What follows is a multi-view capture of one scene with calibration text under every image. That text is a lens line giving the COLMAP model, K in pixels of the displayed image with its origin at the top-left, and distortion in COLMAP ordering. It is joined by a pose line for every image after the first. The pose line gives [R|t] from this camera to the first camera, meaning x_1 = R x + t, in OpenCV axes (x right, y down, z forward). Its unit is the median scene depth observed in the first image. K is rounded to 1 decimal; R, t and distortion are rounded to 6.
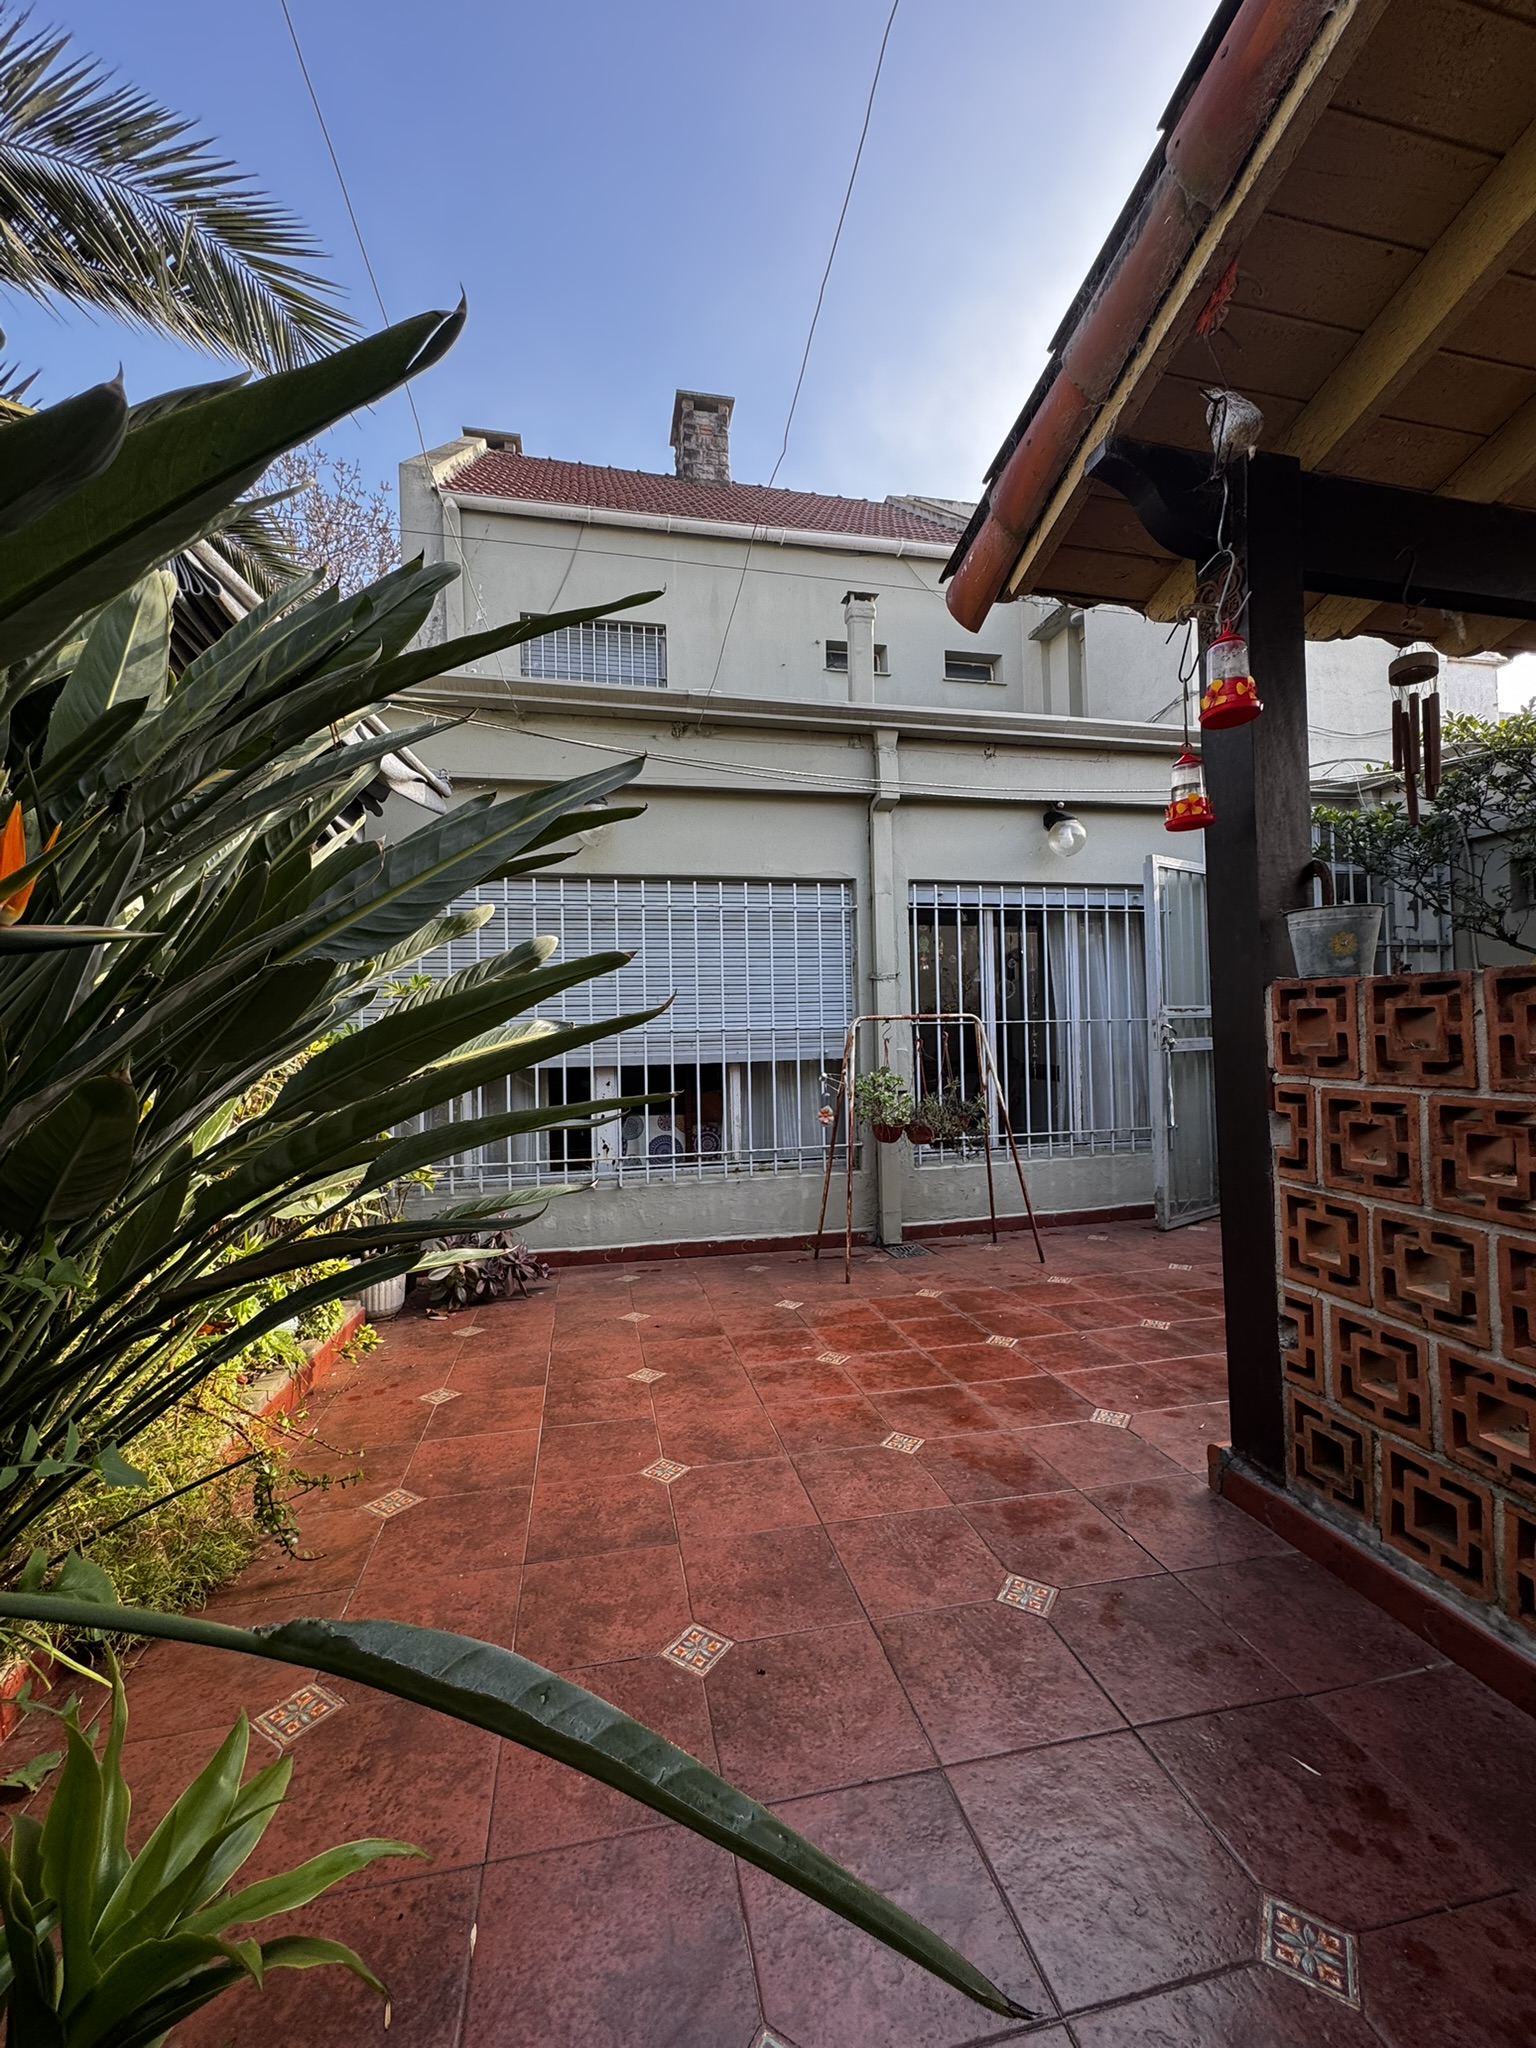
lens RADIAL K [[818.8, 0, 771.5], [0, 818.8, 1022.7], [0, 0, 1]] dist [-0.003692, 0.000150]
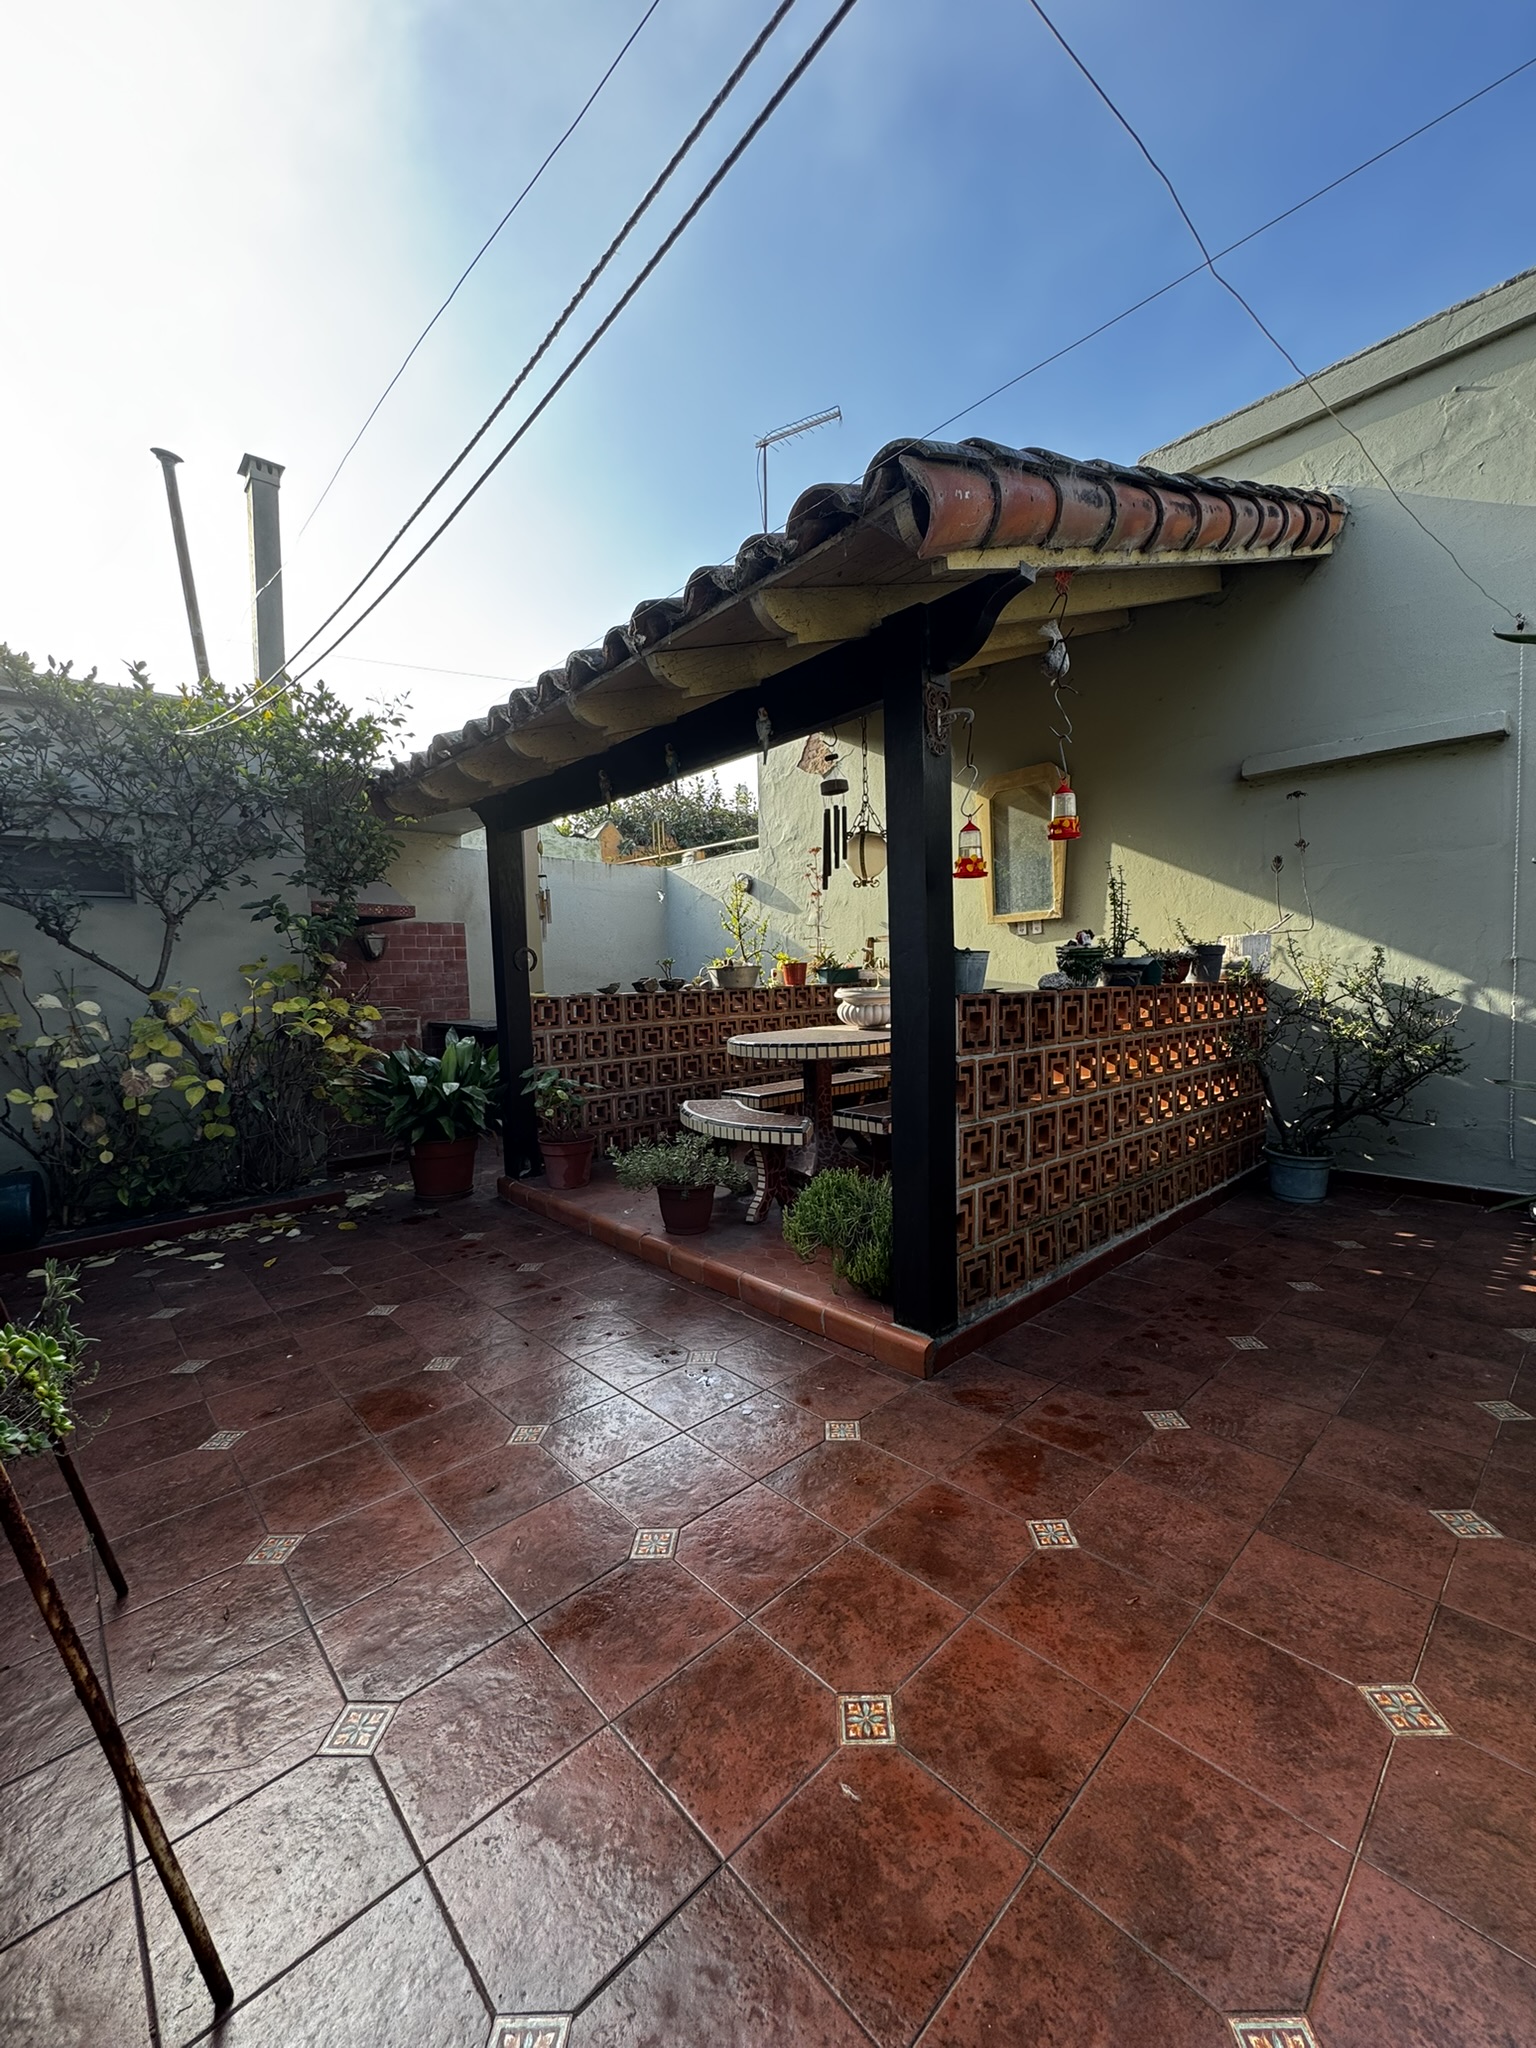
lens RADIAL K [[818.8, 0, 771.3], [0, 818.8, 1024.4], [0, 0, 1]] dist [-0.003692, 0.000150]
pose [[-0.508129, -0.019941, 0.861050, -0.501592], [0.011131, 0.999496, 0.029716, -0.043207], [-0.861209, 0.024684, -0.507651, 2.064265]]
